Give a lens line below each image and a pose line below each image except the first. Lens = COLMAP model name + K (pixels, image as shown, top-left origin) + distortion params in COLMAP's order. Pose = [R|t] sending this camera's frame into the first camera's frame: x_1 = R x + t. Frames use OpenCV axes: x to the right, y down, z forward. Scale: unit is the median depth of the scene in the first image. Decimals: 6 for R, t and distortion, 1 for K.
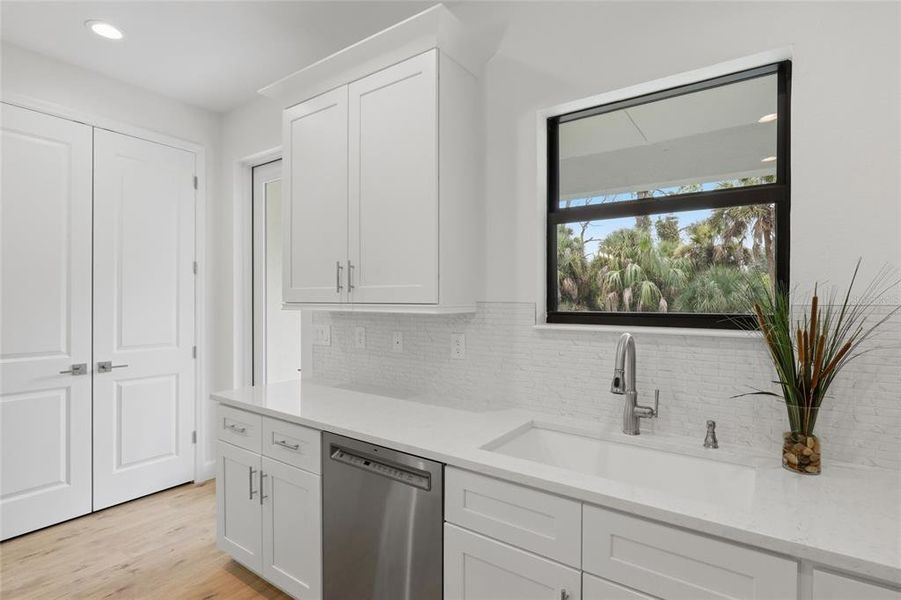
lens RADIAL K [[441.9, 0, 450.3], [0, 441.9, 303.2], [0, 0, 1]] dist [-0.006181, -0.001651]
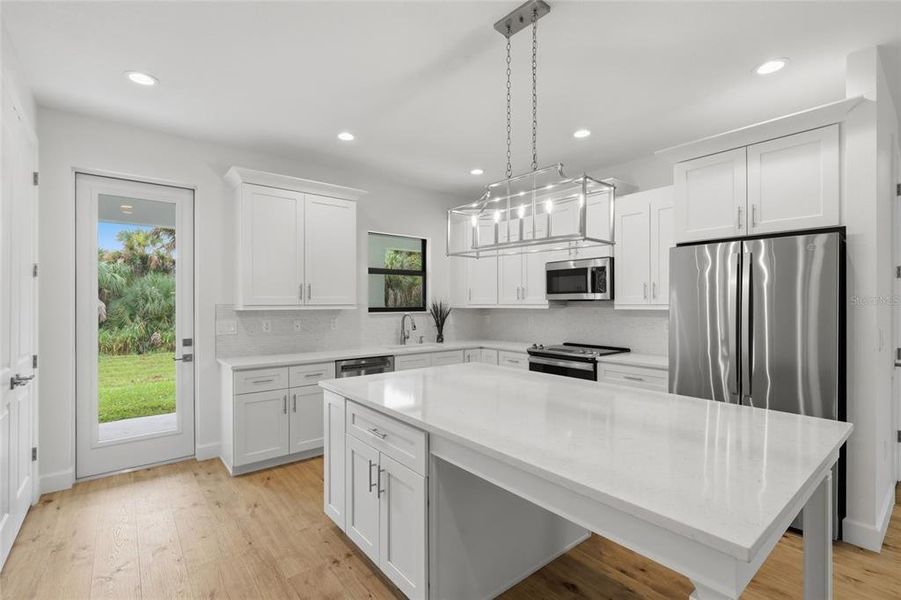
lens RADIAL K [[409.0, 0, 449.7], [0, 409.0, 303.4], [0, 0, 1]] dist [-0.003805, 0.000121]
pose [[0.276802, -0.004732, 0.960915, -1.910789], [0.011067, 0.999937, 0.001736, -0.004510], [-0.960863, 0.010154, 0.276837, -0.127367]]
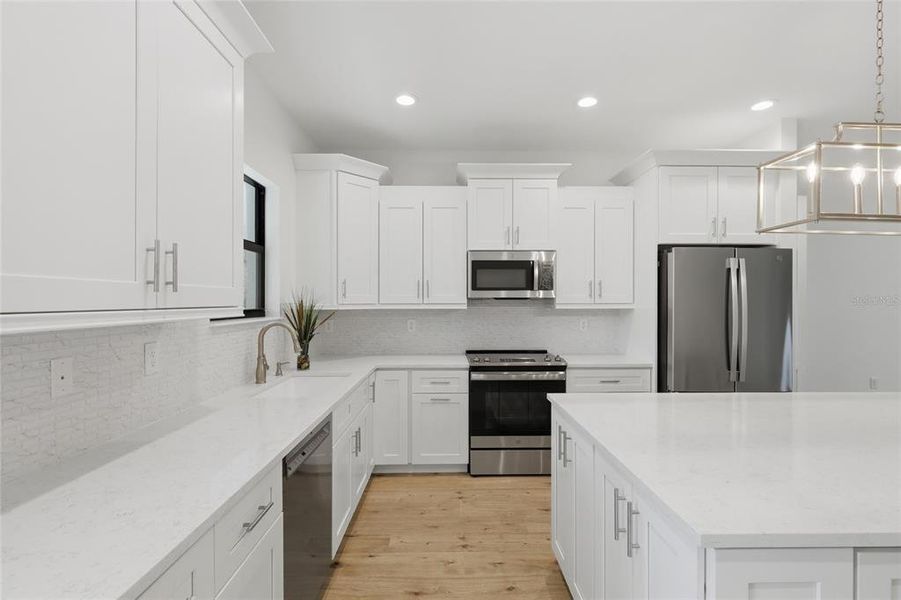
lens RADIAL K [[409.0, 0, 447.9], [0, 409.0, 303.3], [0, 0, 1]] dist [-0.003805, 0.000121]
pose [[-0.583424, -0.007529, 0.812133, -0.996827], [0.005268, 0.999901, 0.013054, -0.014371], [-0.812151, 0.011894, -0.583327, 1.069335]]
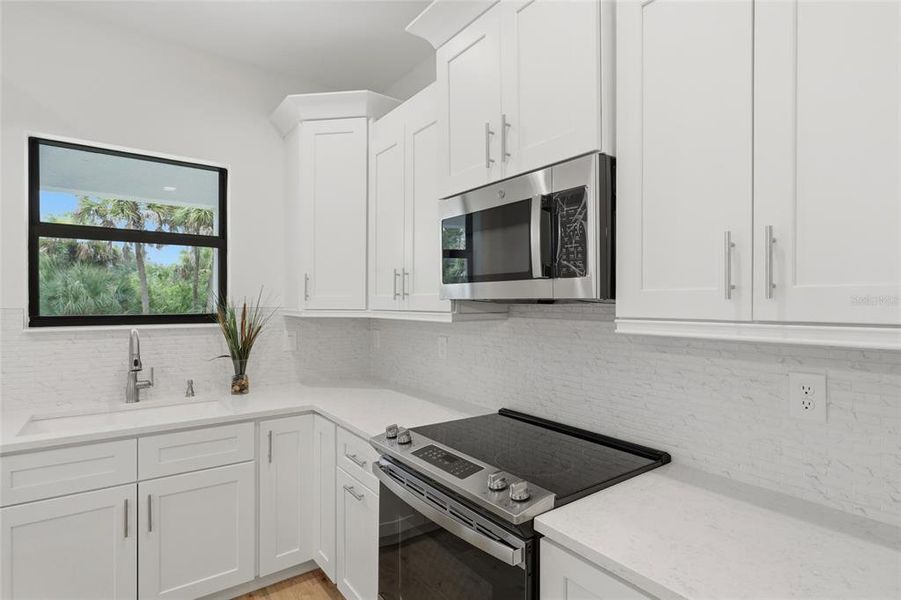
lens RADIAL K [[453.9, 0, 452.9], [0, 453.9, 304.8], [0, 0, 1]] dist [-0.002966, -0.000079]
pose [[0.314855, -0.006753, 0.949116, -0.501964], [0.006024, 0.999969, 0.005116, -0.009052], [-0.949121, 0.004107, 0.314885, -0.325316]]
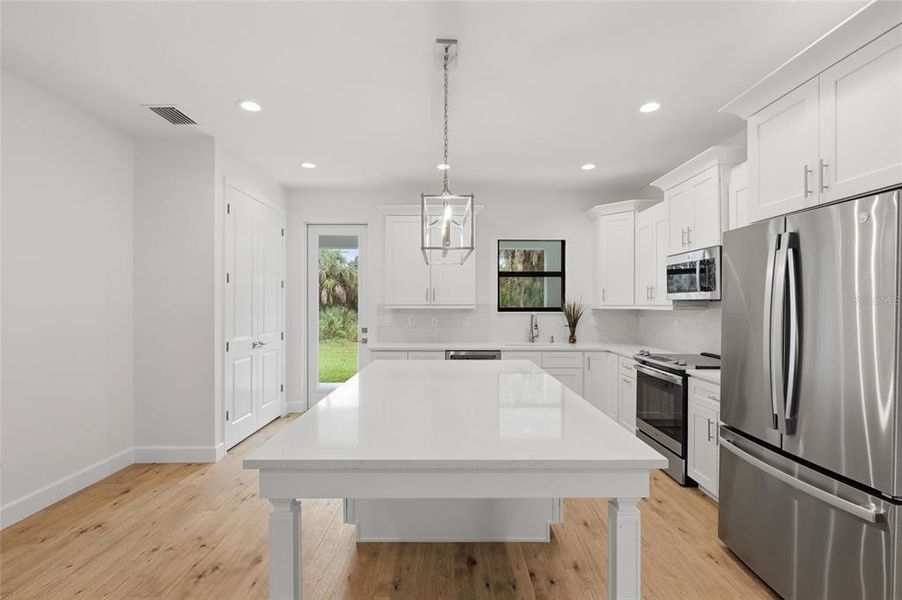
lens RADIAL K [[409.4, 0, 449.6], [0, 409.4, 305.4], [0, 0, 1]] dist [-0.003805, 0.000121]
pose [[0.819494, -0.004989, 0.573066, -1.549072], [0.006722, 0.999977, -0.000907, 0.005217], [-0.573048, 0.004595, 0.819509, -0.991219]]
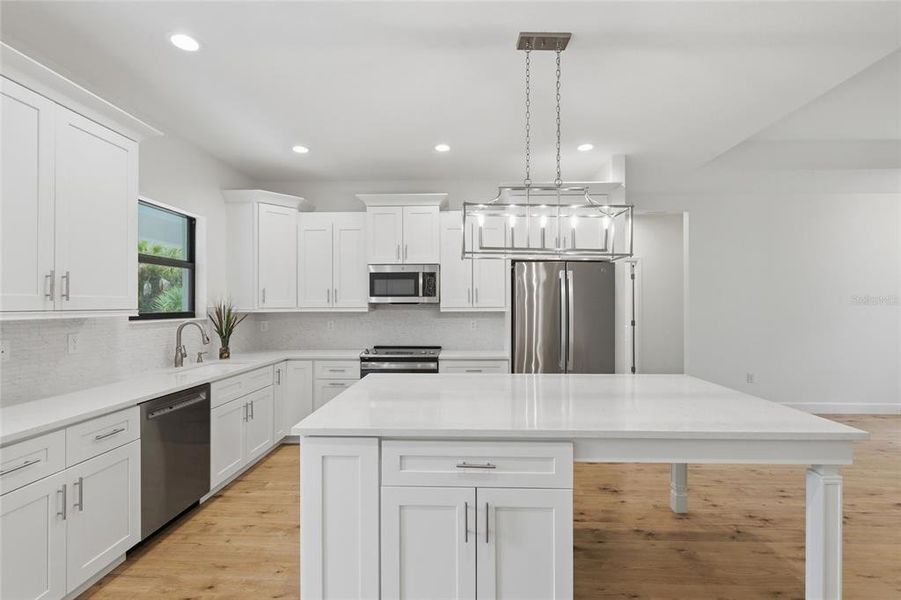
lens RADIAL K [[409.0, 0, 450.2], [0, 409.0, 304.3], [0, 0, 1]] dist [-0.003805, 0.000121]
pose [[-0.546827, -0.000348, 0.837245, -1.661501], [0.007526, 0.999957, 0.005331, -0.014475], [-0.837212, 0.009216, -0.546801, 0.791607]]
